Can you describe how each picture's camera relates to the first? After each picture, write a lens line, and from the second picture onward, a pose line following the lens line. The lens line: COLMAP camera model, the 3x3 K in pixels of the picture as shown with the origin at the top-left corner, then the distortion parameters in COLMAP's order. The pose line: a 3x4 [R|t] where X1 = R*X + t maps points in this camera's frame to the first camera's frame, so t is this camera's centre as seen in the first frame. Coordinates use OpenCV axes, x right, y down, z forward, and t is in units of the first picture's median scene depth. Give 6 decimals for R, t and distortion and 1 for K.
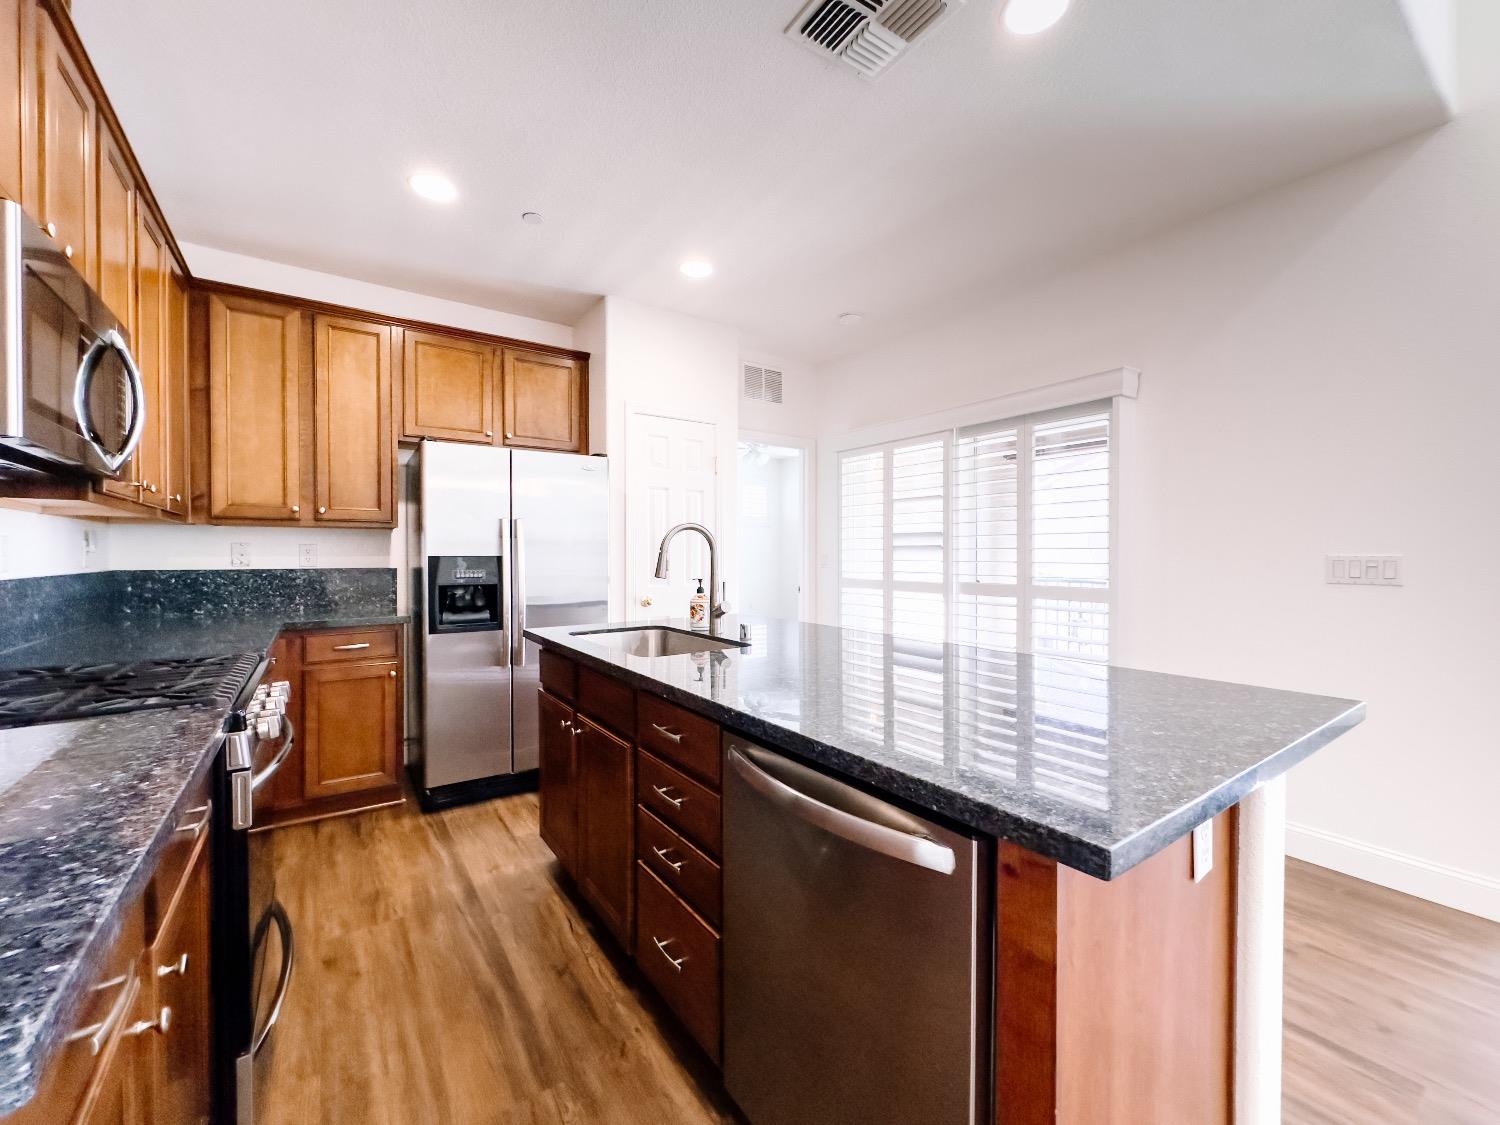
lens RADIAL K [[611.0, 0, 753.7], [0, 611.0, 564.9], [0, 0, 1]] dist [-0.003063, 0.000362]
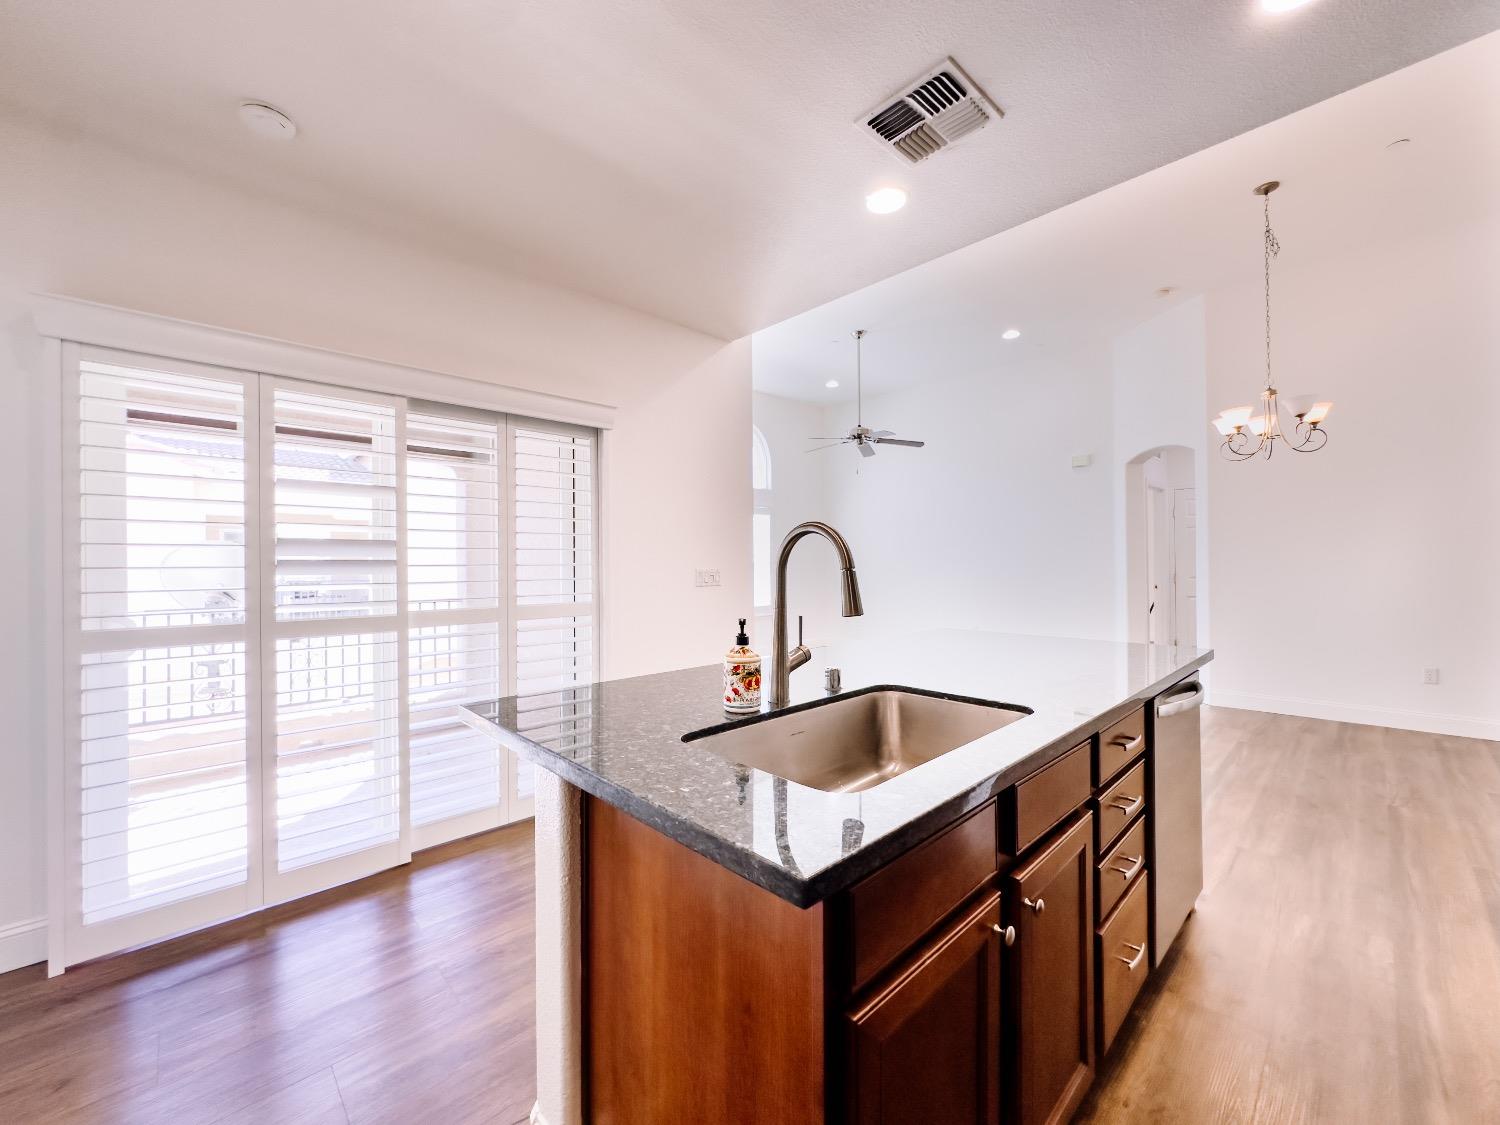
lens RADIAL K [[611.0, 0, 742.1], [0, 611.0, 562.8], [0, 0, 1]] dist [-0.003063, 0.000362]
pose [[-0.151850, 0.003643, 0.988397, -0.478196], [0.025194, 0.999683, 0.000186, -0.021763], [-0.988082, 0.024930, -0.151894, 0.807429]]
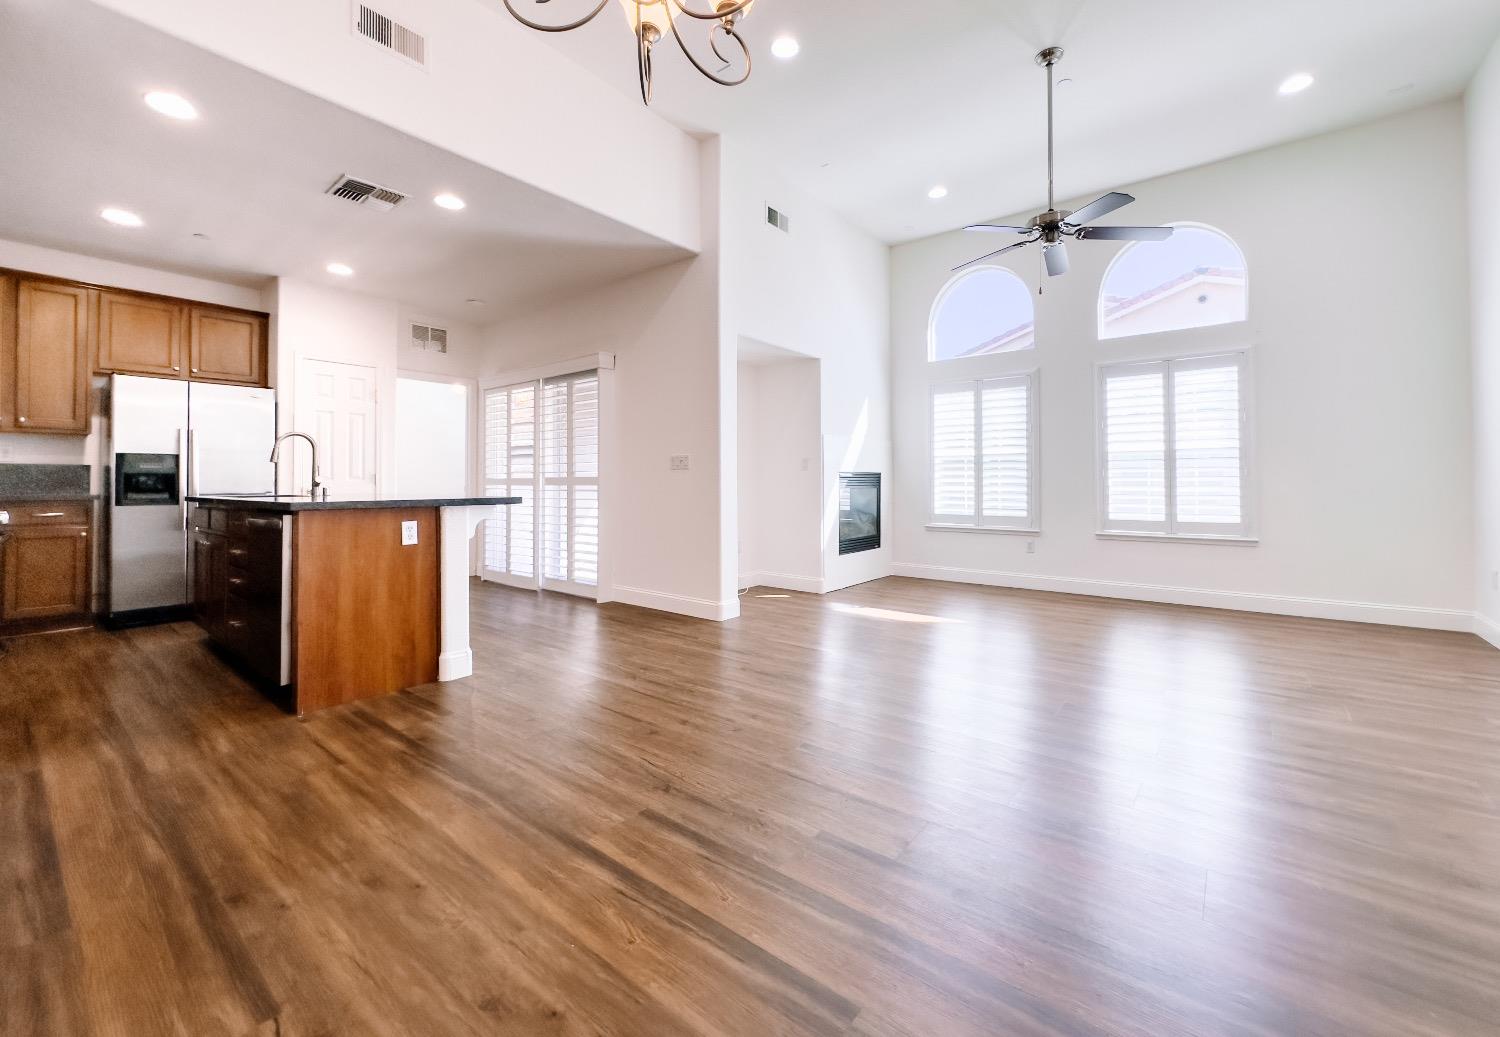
lens RADIAL K [[609.0, 0, 746.4], [0, 609.0, 477.9], [0, 0, 1]] dist [-0.000028, 0.000952]
pose [[0.961387, 0.000804, 0.275198, 0.451271], [0.005758, 0.999718, -0.023035, 0.075970], [-0.275139, 0.023730, 0.961112, -0.713750]]
